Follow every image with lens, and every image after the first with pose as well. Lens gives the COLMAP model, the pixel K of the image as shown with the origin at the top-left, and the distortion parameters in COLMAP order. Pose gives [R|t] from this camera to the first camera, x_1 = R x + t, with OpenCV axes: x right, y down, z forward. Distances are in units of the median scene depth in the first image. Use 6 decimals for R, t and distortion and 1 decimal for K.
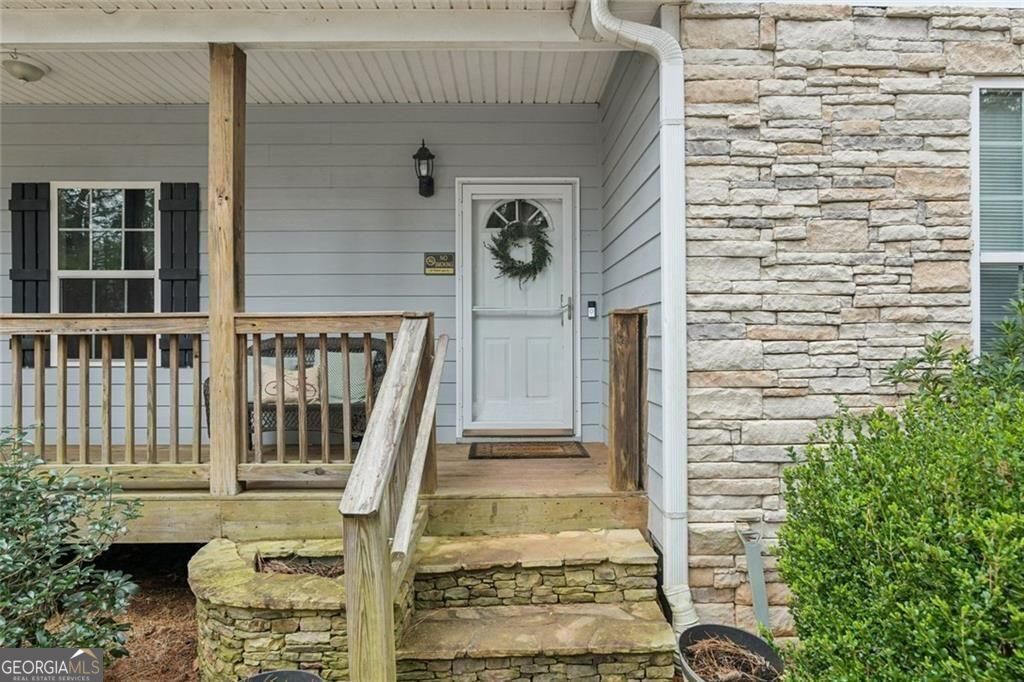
lens RADIAL K [[621.4, 0, 514.5], [0, 621.4, 335.2], [0, 0, 1]] dist [-0.003020, 0.000200]
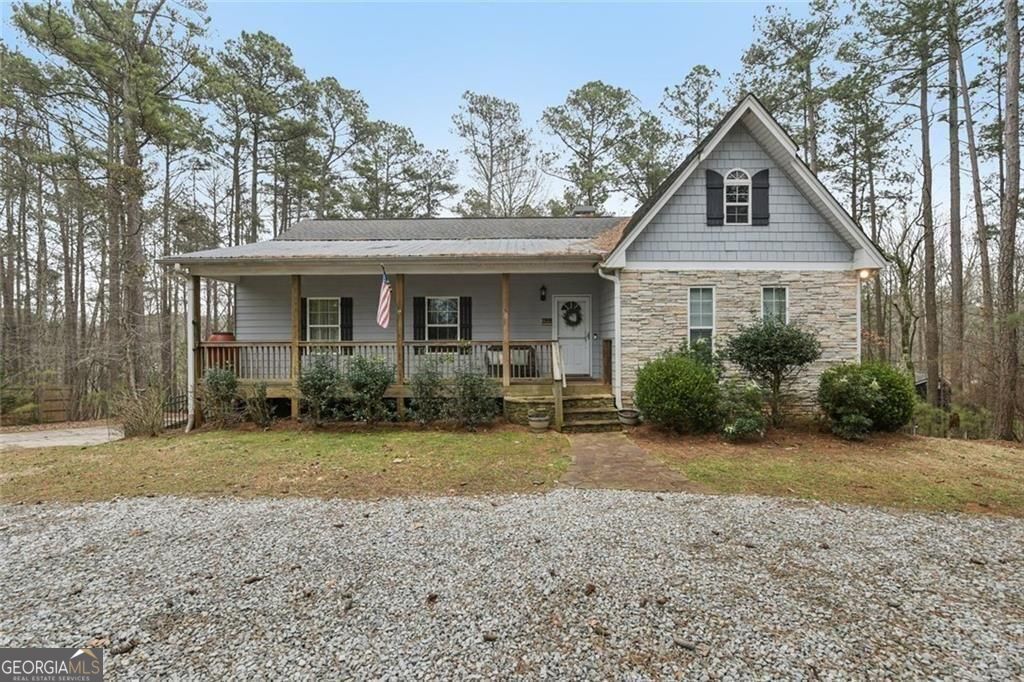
lens RADIAL K [[408.9, 0, 514.6], [0, 408.9, 339.6], [0, 0, 1]] dist [-0.006674, -0.000203]
pose [[0.999253, -0.004314, -0.038403, -0.312498], [0.004560, 0.999970, 0.006320, -0.058710], [0.038375, -0.006491, 0.999242, -1.656460]]
